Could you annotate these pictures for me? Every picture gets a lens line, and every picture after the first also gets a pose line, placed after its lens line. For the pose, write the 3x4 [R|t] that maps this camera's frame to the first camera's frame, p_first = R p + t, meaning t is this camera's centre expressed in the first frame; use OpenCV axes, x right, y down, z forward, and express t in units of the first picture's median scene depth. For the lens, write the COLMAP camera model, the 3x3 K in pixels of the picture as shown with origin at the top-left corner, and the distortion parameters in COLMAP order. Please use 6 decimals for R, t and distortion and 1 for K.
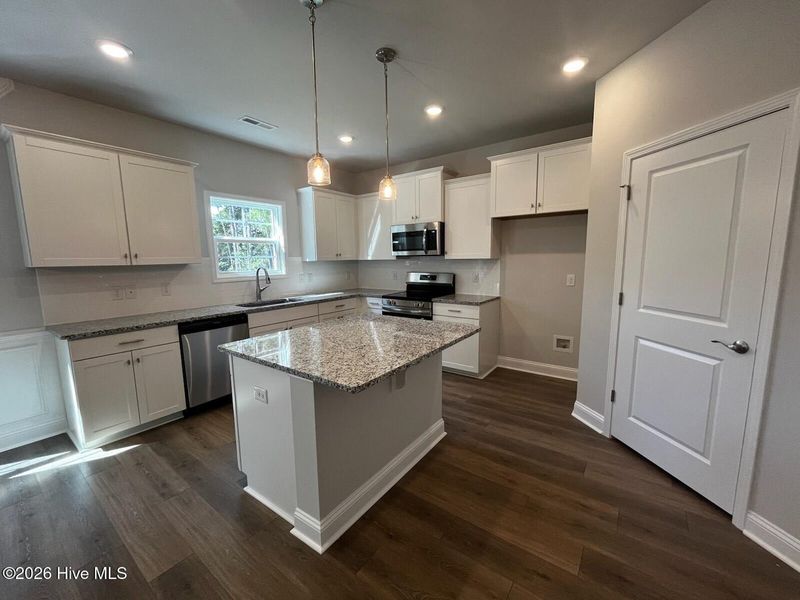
lens RADIAL K [[325.6, 0, 399.0], [0, 325.6, 300.2], [0, 0, 1]] dist [-0.002554, 0.000119]
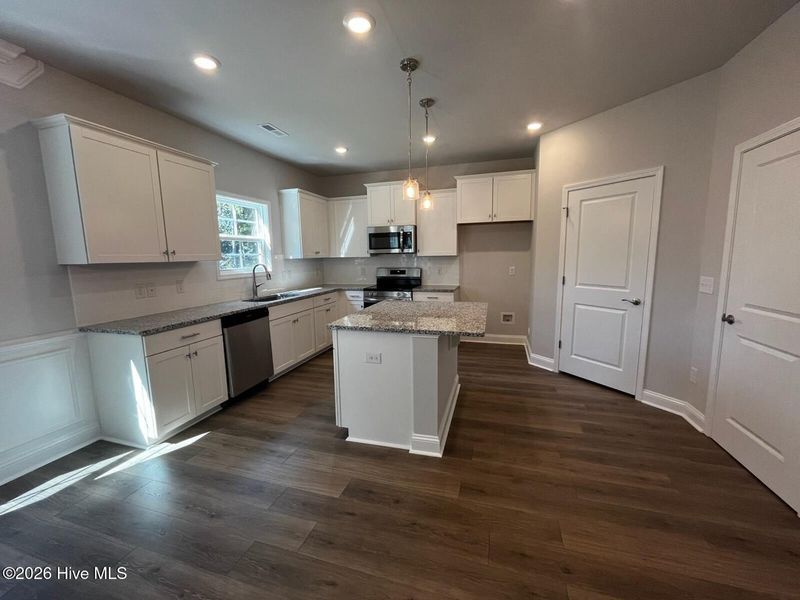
lens RADIAL K [[325.6, 0, 398.8], [0, 325.6, 300.5], [0, 0, 1]] dist [-0.002554, 0.000119]
pose [[0.943194, -0.047333, 0.328855, -0.508604], [0.046319, 0.998867, 0.010923, 0.034228], [-0.328999, 0.004930, 0.944317, -0.182513]]
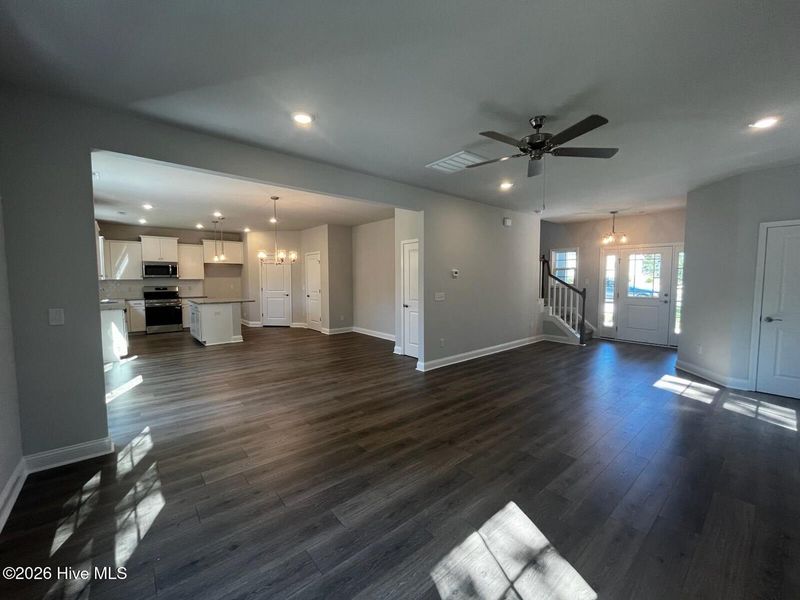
lens RADIAL K [[325.6, 0, 399.3], [0, 325.6, 299.2], [0, 0, 1]] dist [-0.002554, 0.000119]
pose [[0.229336, -0.050950, 0.972013, -2.491574], [0.123359, 0.992098, 0.022897, 0.206016], [-0.965499, 0.114655, 0.233809, -1.364301]]
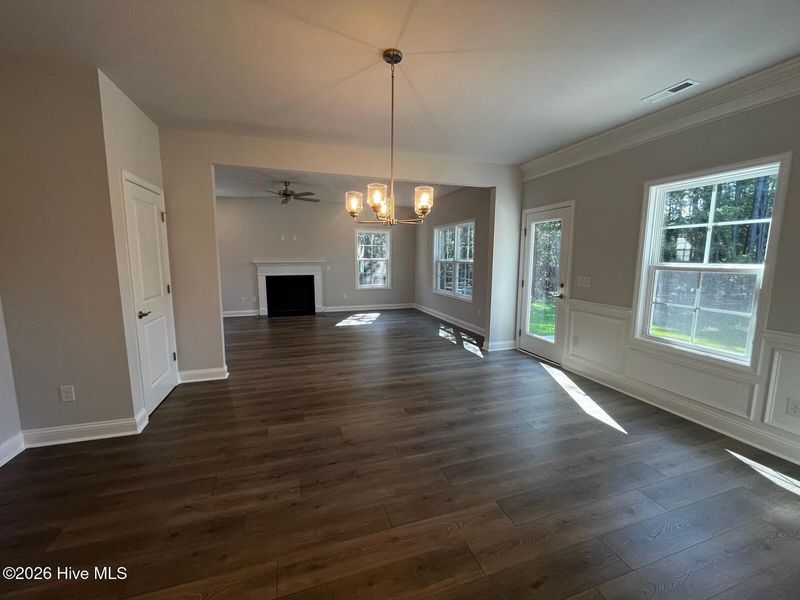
lens RADIAL K [[325.6, 0, 396.5], [0, 325.6, 300.5], [0, 0, 1]] dist [-0.002554, 0.000119]
pose [[-0.582476, 0.123256, -0.803449, 0.042849], [-0.098095, 0.970554, 0.220007, -0.055642], [0.806907, 0.206963, -0.553233, 0.363622]]
